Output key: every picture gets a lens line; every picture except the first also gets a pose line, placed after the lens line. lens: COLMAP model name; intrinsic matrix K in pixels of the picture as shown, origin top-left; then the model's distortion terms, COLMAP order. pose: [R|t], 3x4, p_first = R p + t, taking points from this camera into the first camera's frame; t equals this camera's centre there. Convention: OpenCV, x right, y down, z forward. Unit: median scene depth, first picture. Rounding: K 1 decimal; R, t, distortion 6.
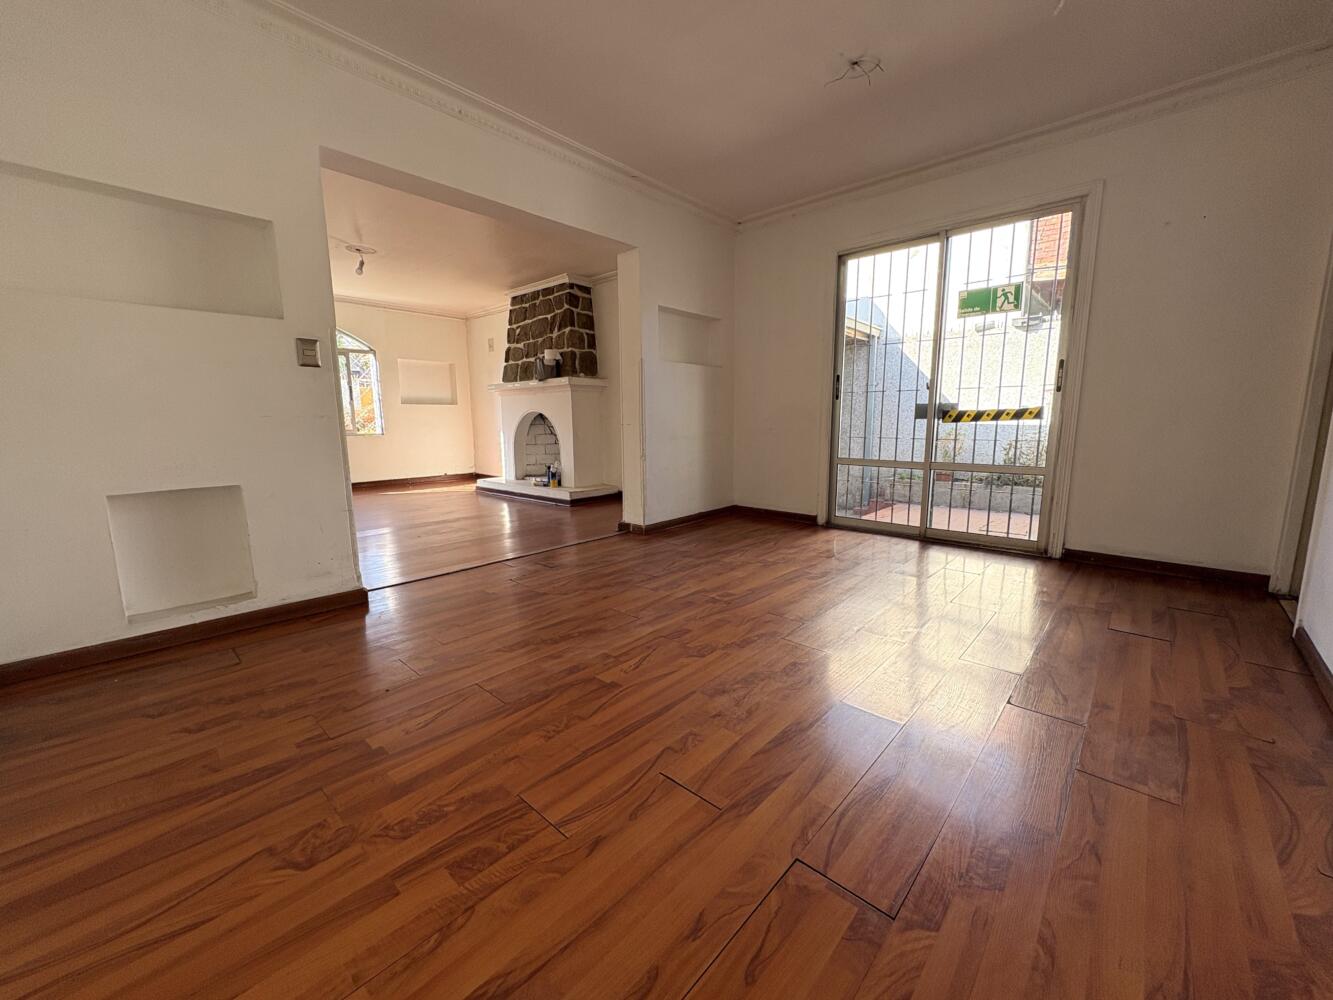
lens RADIAL K [[528.8, 0, 666.6], [0, 528.8, 501.0], [0, 0, 1]] dist [0.001965, 0.000107]
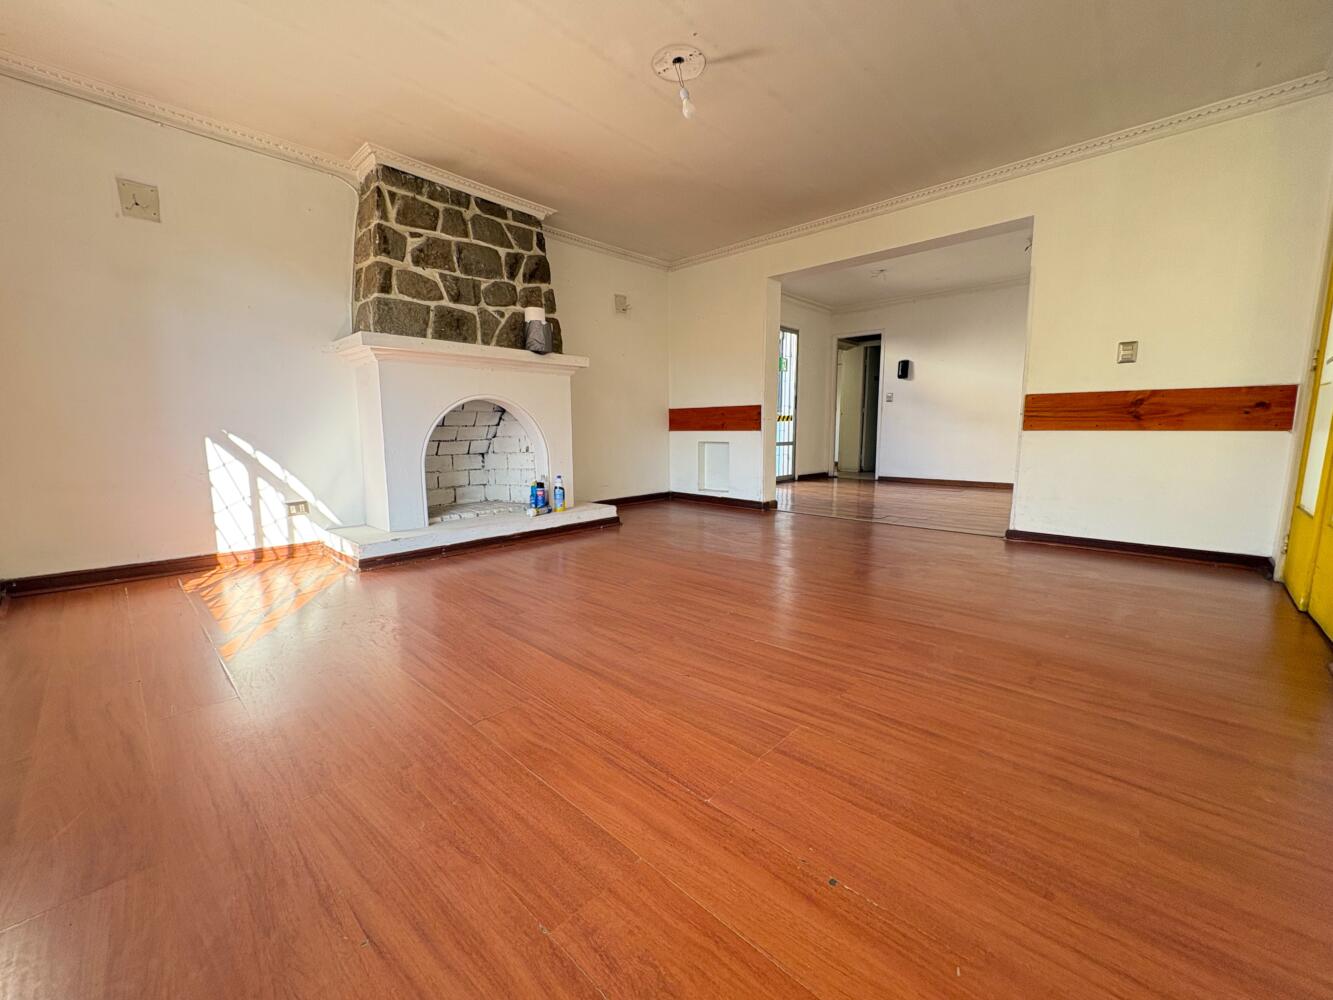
lens RADIAL K [[528.8, 0, 666.6], [0, 528.8, 502.8], [0, 0, 1]] dist [0.001965, 0.000107]
pose [[0.008935, -0.137284, 0.990491, -0.850301], [0.147677, 0.979851, 0.134477, -0.101918], [-0.988995, 0.145071, 0.029029, 0.786513]]
